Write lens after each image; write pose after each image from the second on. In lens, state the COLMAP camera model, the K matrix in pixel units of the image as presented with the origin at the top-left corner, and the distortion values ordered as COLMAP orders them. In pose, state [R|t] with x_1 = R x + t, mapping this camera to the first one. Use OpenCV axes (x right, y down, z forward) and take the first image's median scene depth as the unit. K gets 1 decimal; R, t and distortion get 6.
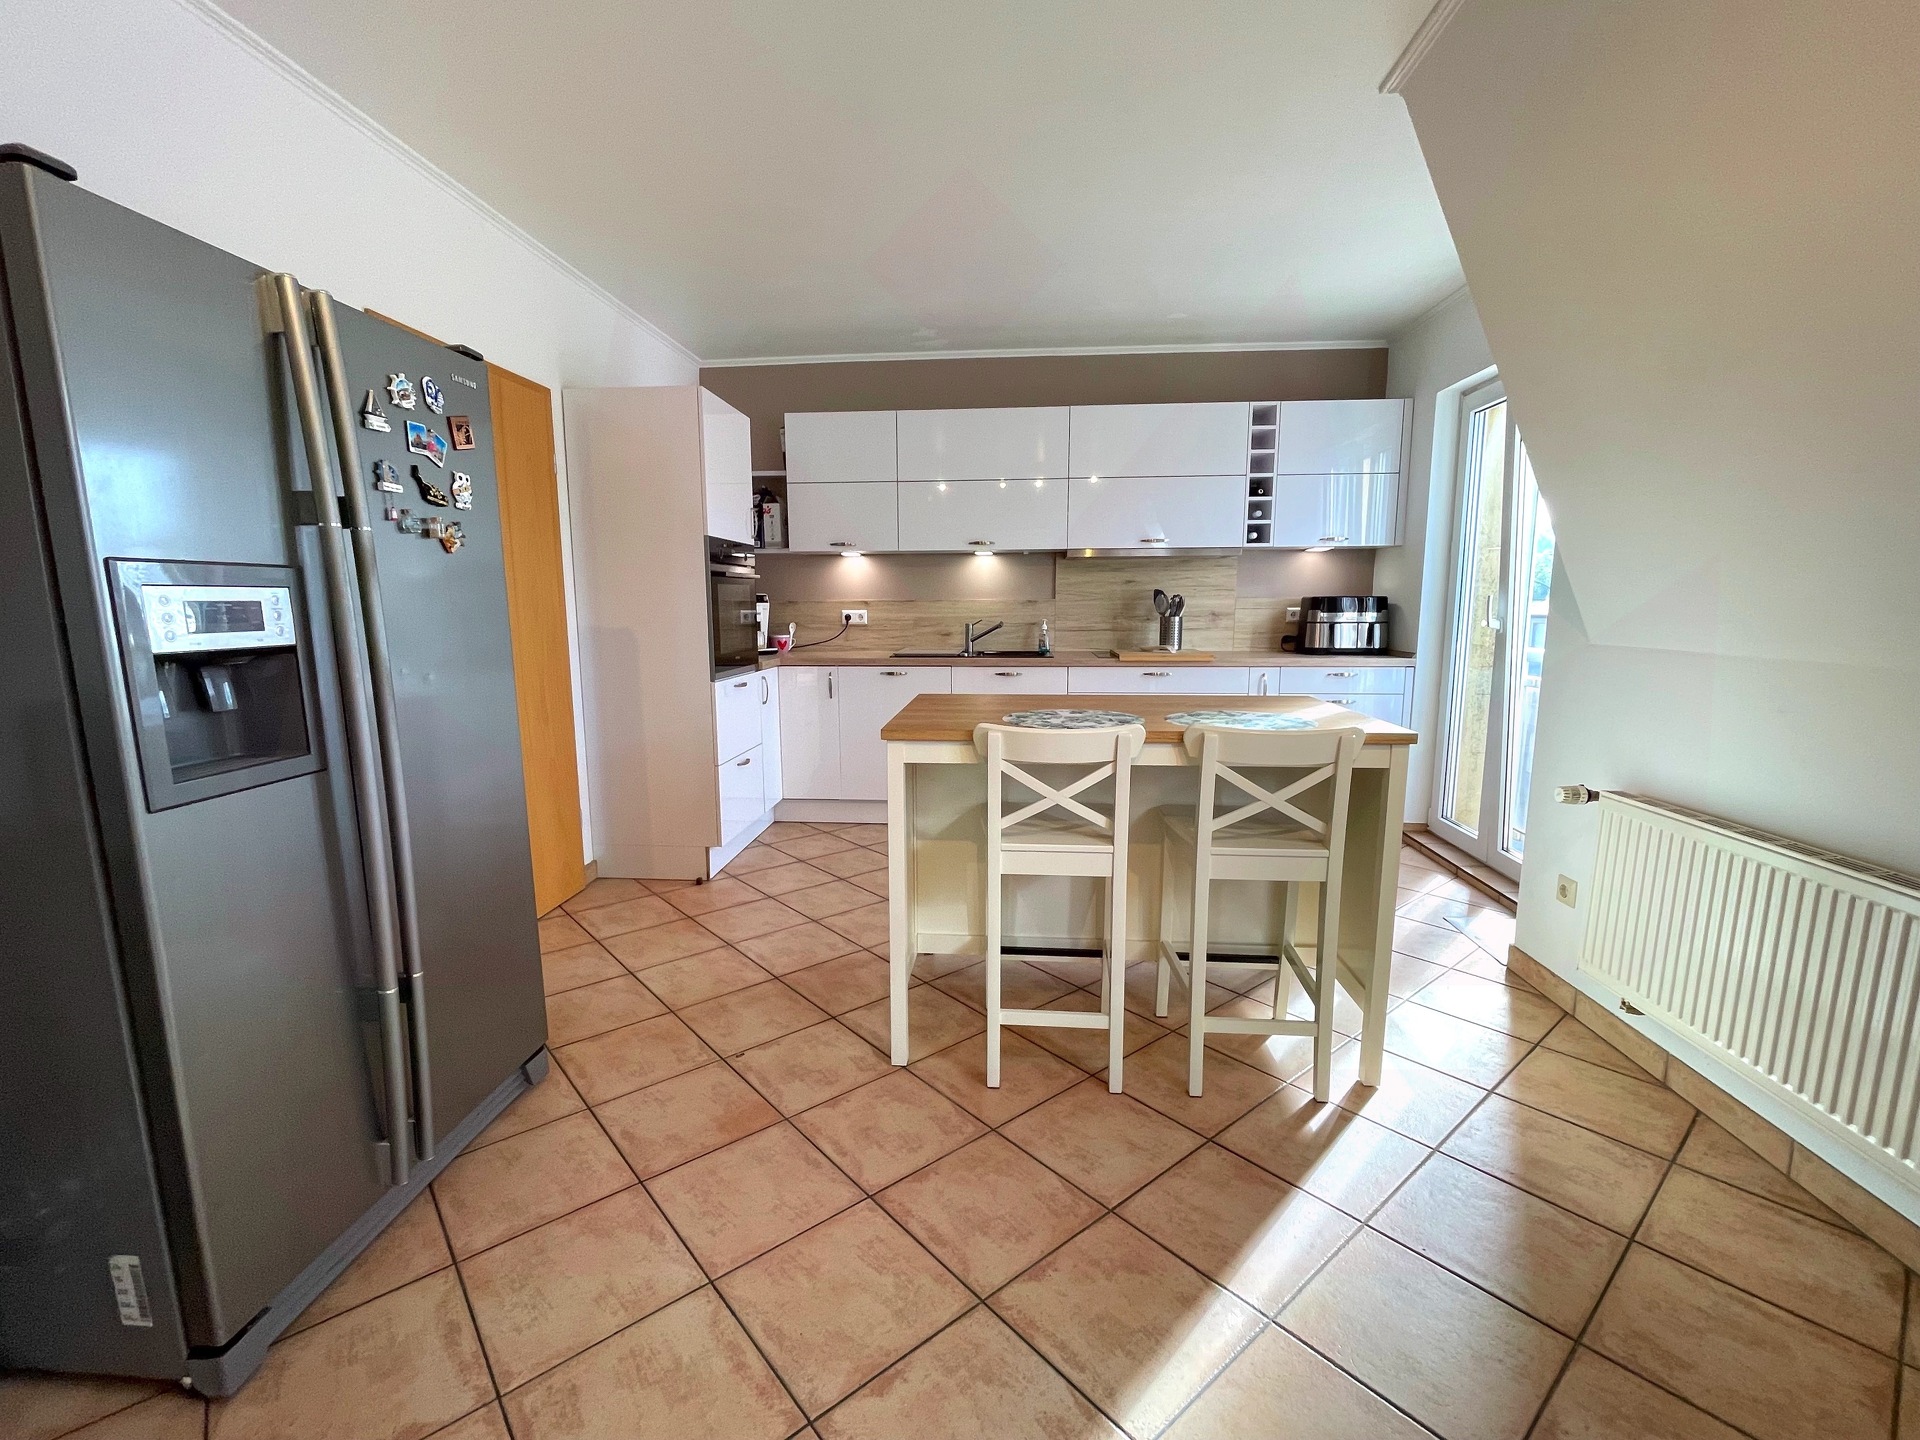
lens RADIAL K [[847.6, 0, 950.3], [0, 847.6, 722.4], [0, 0, 1]] dist [-0.003845, -0.000264]
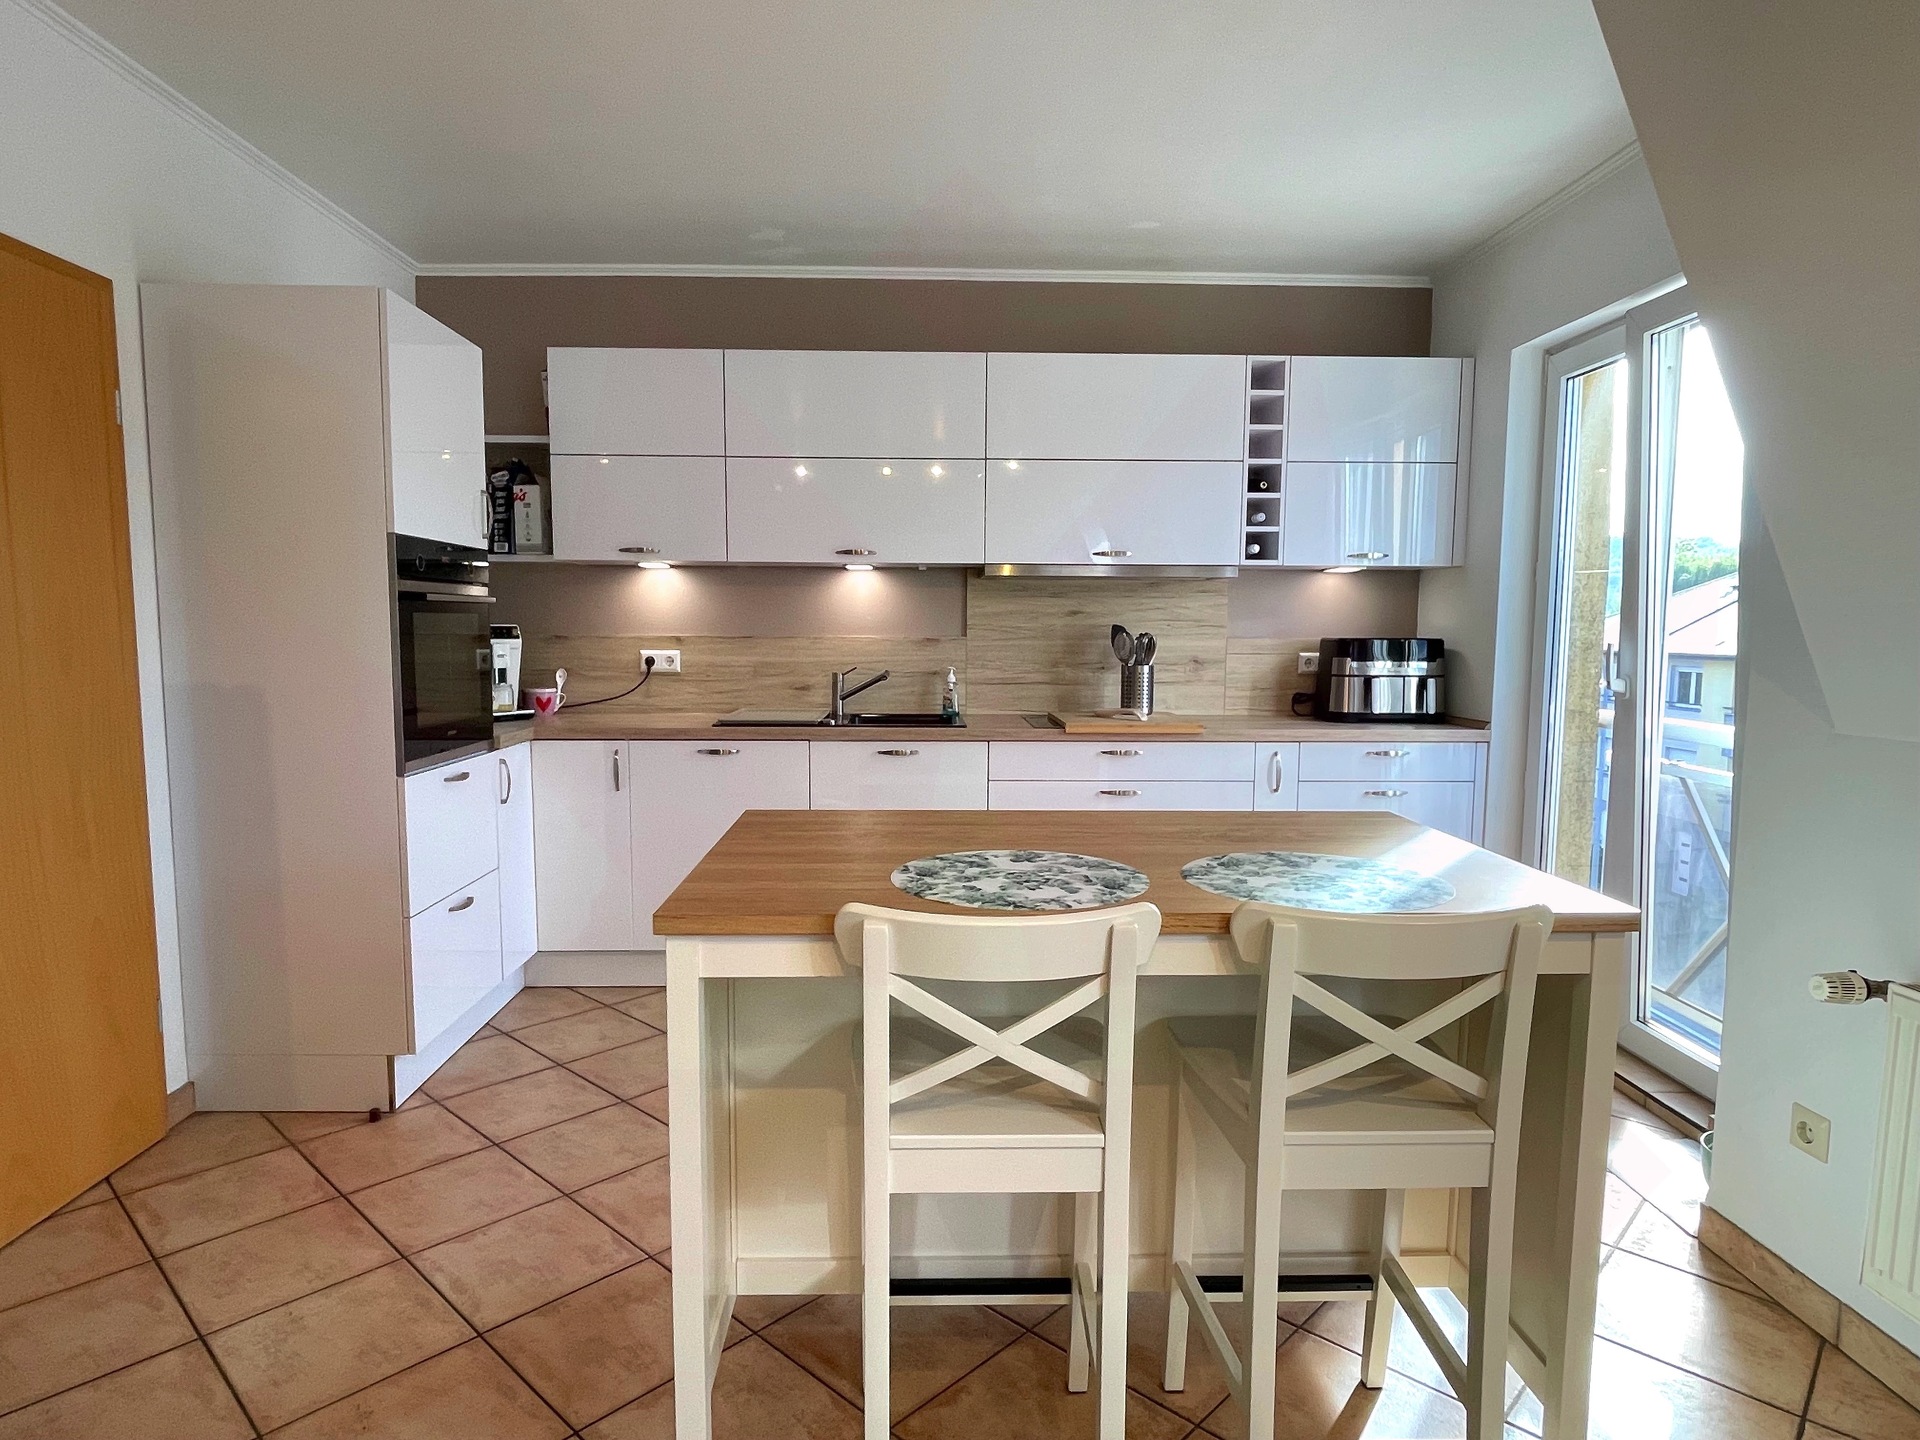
lens RADIAL K [[1115.5, 0, 959.2], [0, 1115.5, 727.2], [0, 0, 1]] dist [0.000646, -0.002434]
pose [[0.992061, -0.002461, 0.125735, 0.009793], [0.008864, 0.998690, -0.050389, -0.040730], [-0.125447, 0.051103, 0.990783, 0.177732]]
